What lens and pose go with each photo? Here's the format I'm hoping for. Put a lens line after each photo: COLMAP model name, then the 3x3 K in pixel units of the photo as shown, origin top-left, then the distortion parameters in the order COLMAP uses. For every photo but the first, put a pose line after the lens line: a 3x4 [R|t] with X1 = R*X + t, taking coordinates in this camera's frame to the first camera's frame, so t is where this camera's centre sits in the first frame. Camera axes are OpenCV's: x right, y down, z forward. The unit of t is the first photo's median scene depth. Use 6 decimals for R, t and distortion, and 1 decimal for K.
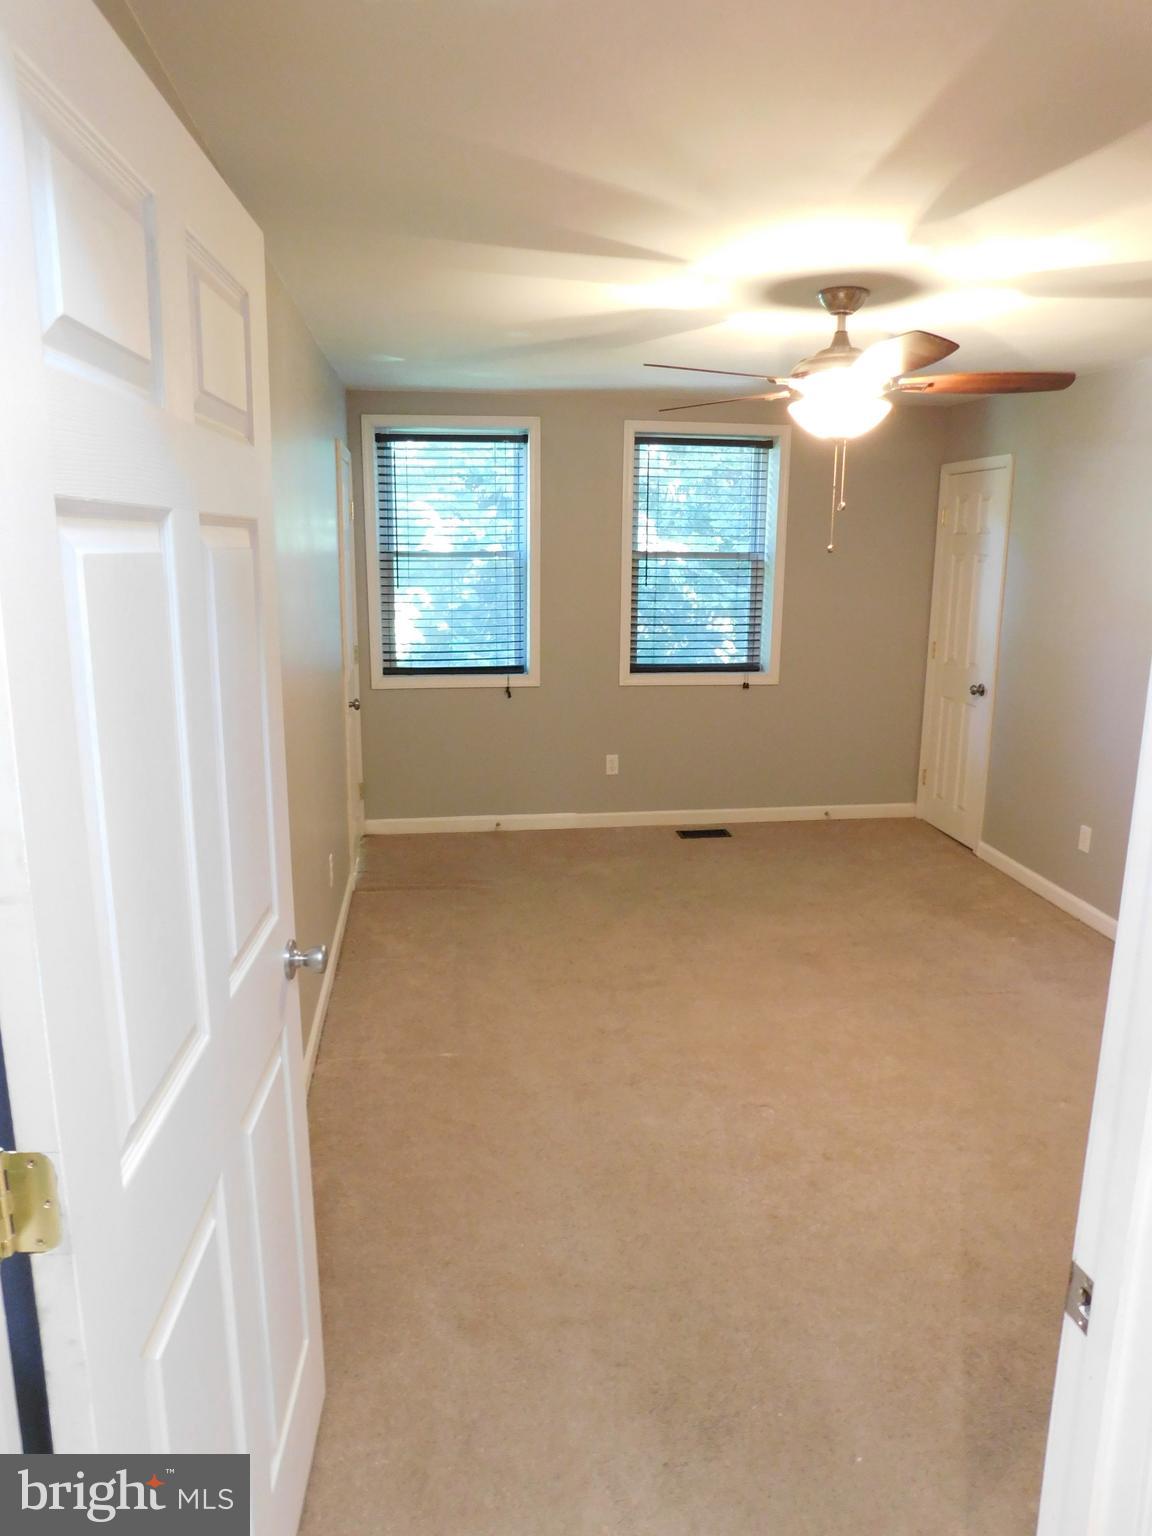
lens RADIAL K [[1005.7, 0, 580.3], [0, 1005.7, 755.7], [0, 0, 1]] dist [-0.064195, 0.081234]
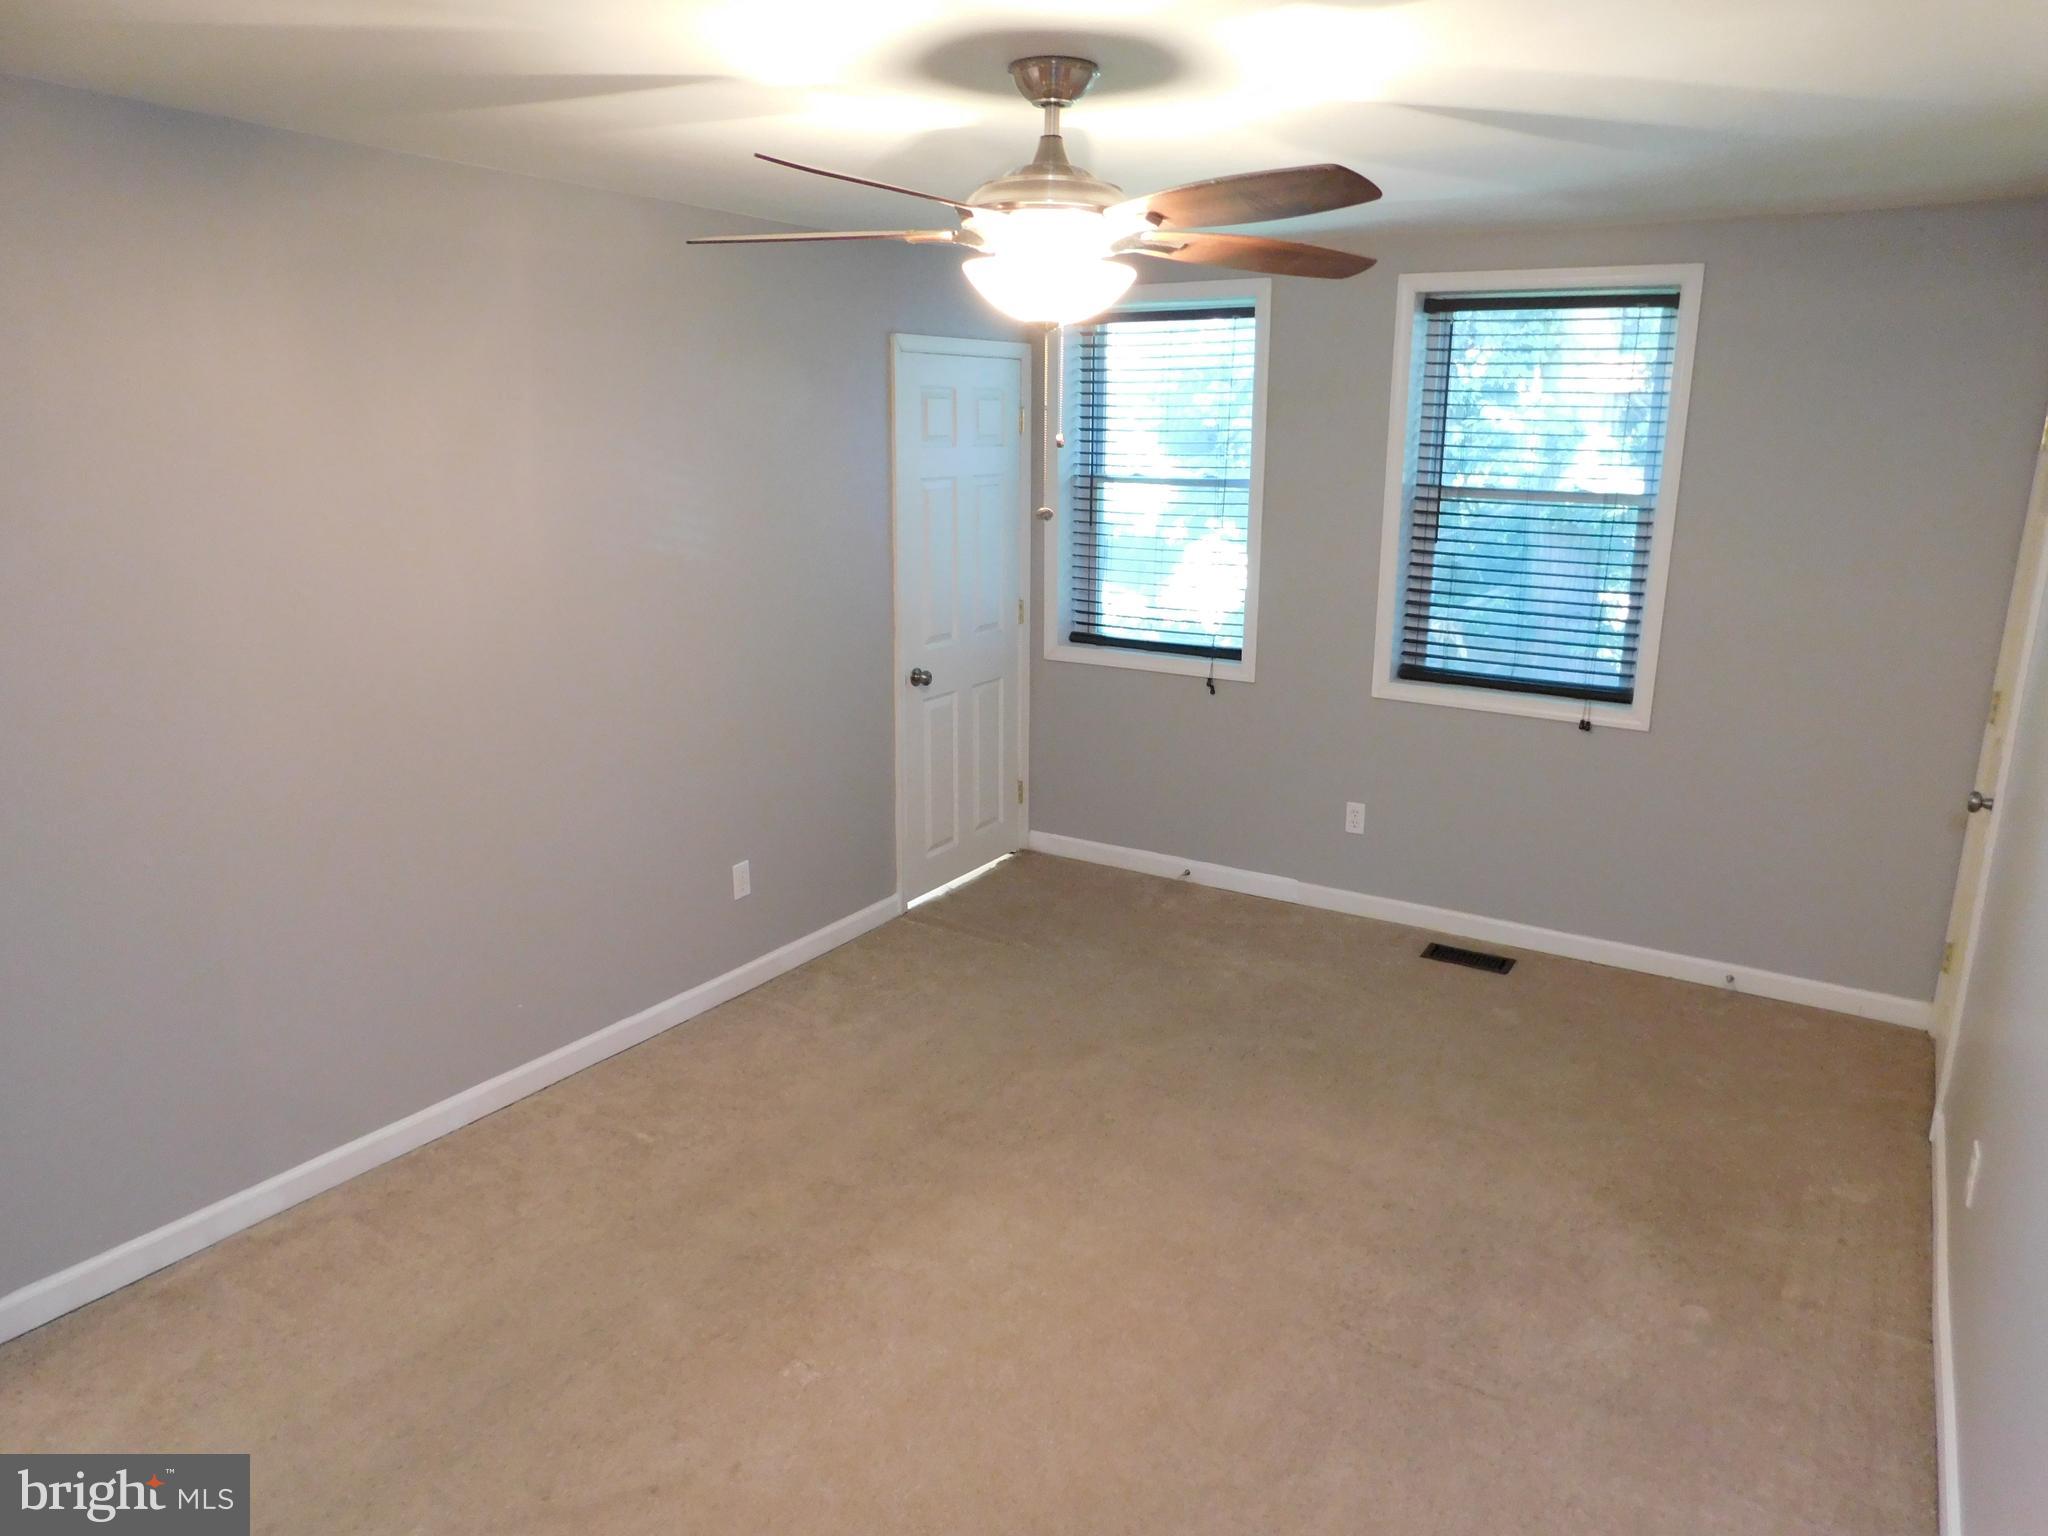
lens RADIAL K [[1340.9, 0, 1027.3], [0, 1340.9, 725.3], [0, 0, 1]] dist [-0.064195, 0.081234]
pose [[0.782470, 0.143038, -0.606037, 0.382362], [-0.144798, 0.988376, 0.046327, -0.059650], [0.605619, 0.051504, 0.794086, 0.196124]]
